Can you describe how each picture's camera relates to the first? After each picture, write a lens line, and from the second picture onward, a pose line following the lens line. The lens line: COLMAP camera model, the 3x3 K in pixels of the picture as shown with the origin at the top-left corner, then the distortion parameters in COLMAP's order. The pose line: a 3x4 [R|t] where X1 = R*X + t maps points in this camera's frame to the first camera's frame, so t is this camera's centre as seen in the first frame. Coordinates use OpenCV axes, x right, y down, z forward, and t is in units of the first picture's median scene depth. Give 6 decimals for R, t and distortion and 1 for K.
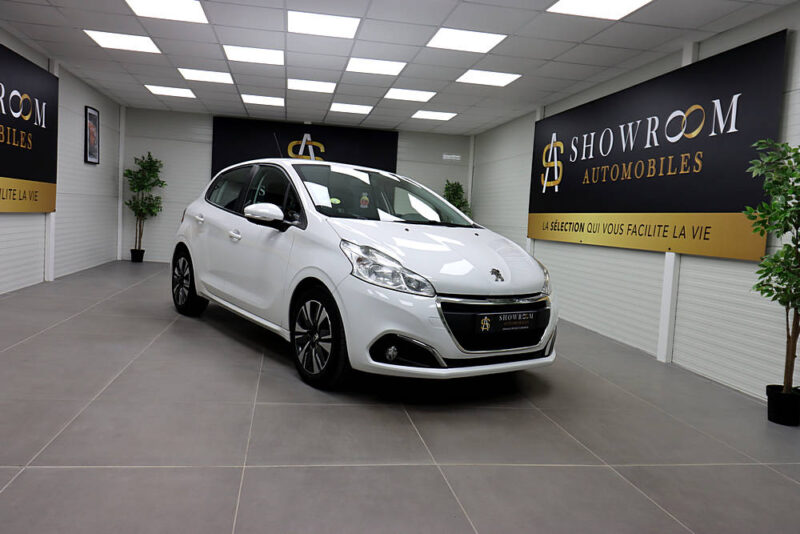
lens RADIAL K [[610.4, 0, 401.3], [0, 610.4, 266.7], [0, 0, 1]] dist [0.006481, -0.002880]
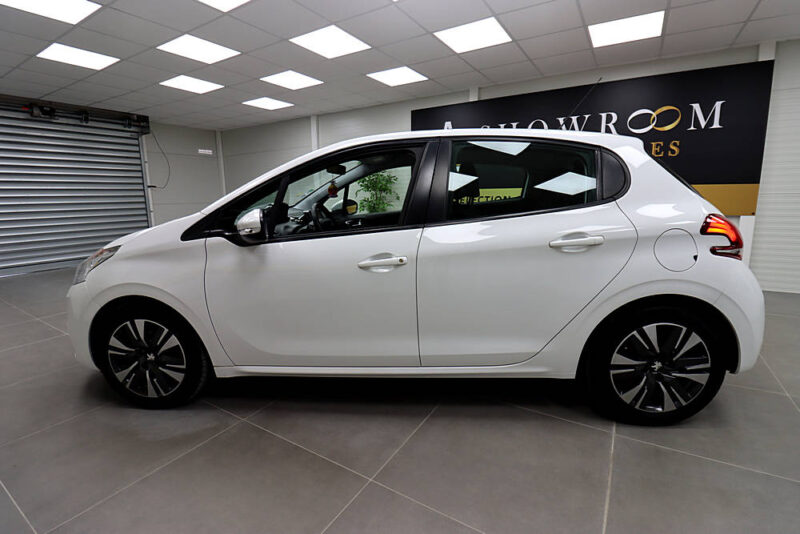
lens RADIAL K [[369.3, 0, 400.0], [0, 369.3, 262.2], [0, 0, 1]] dist [0.015005, -0.021579]
pose [[0.669824, -0.203527, 0.714082, -0.502060], [0.110548, 0.978317, 0.175142, -0.111312], [-0.734244, -0.038374, 0.677800, 0.728984]]
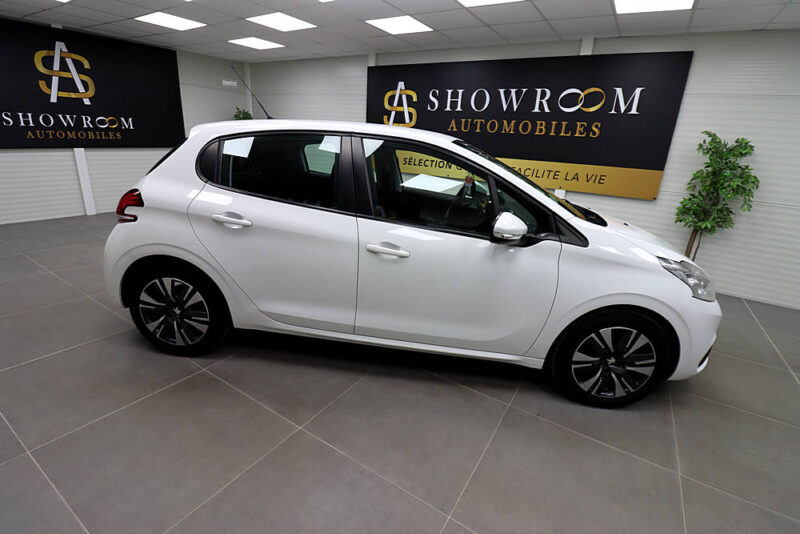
lens RADIAL K [[370.1, 0, 400.4], [0, 370.1, 263.4], [0, 0, 1]] dist [-0.001526, -0.011398]
pose [[0.679547, -0.258414, 0.686613, -0.454124], [0.041592, 0.947975, 0.315616, -0.139006], [-0.732452, -0.185919, 0.654942, 0.579951]]
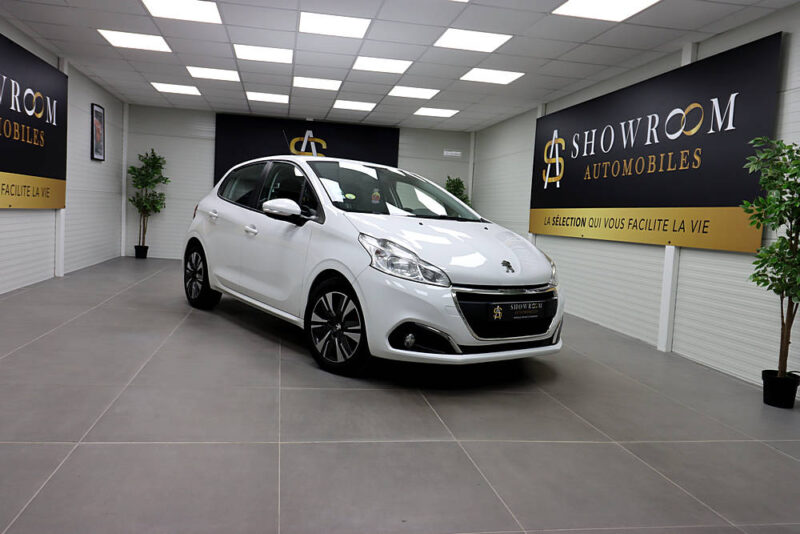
lens RADIAL K [[616.9, 0, 402.0], [0, 616.9, 268.5], [0, 0, 1]] dist [0.003457, 0.001415]
pose [[0.999935, -0.003259, 0.010930, -0.023343], [0.003180, 0.999969, 0.007263, 0.005563], [-0.010953, -0.007228, 0.999914, -0.038052]]
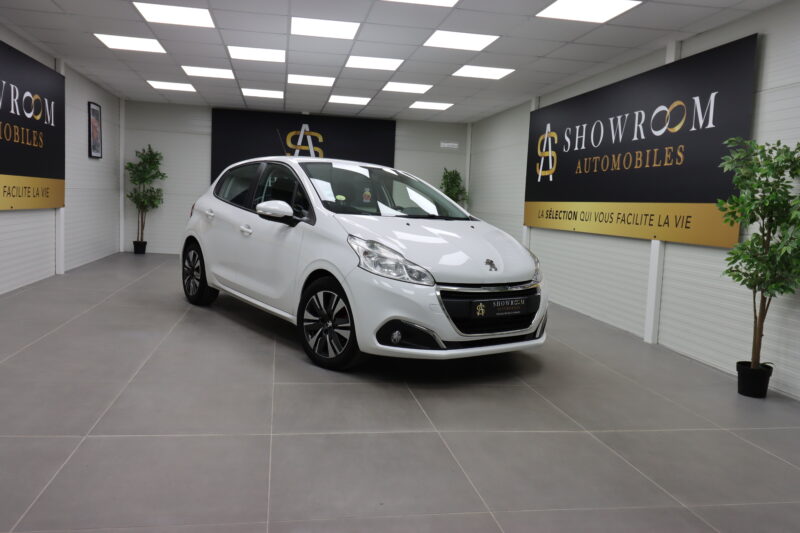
lens RADIAL K [[630.9, 0, 401.5], [0, 630.9, 266.9], [0, 0, 1]] dist [0.005459, -0.001382]
pose [[0.999900, -0.013578, 0.003857, -0.005078], [0.013487, 0.999652, 0.022664, -0.006804], [-0.004164, -0.022610, 0.999736, -0.084186]]
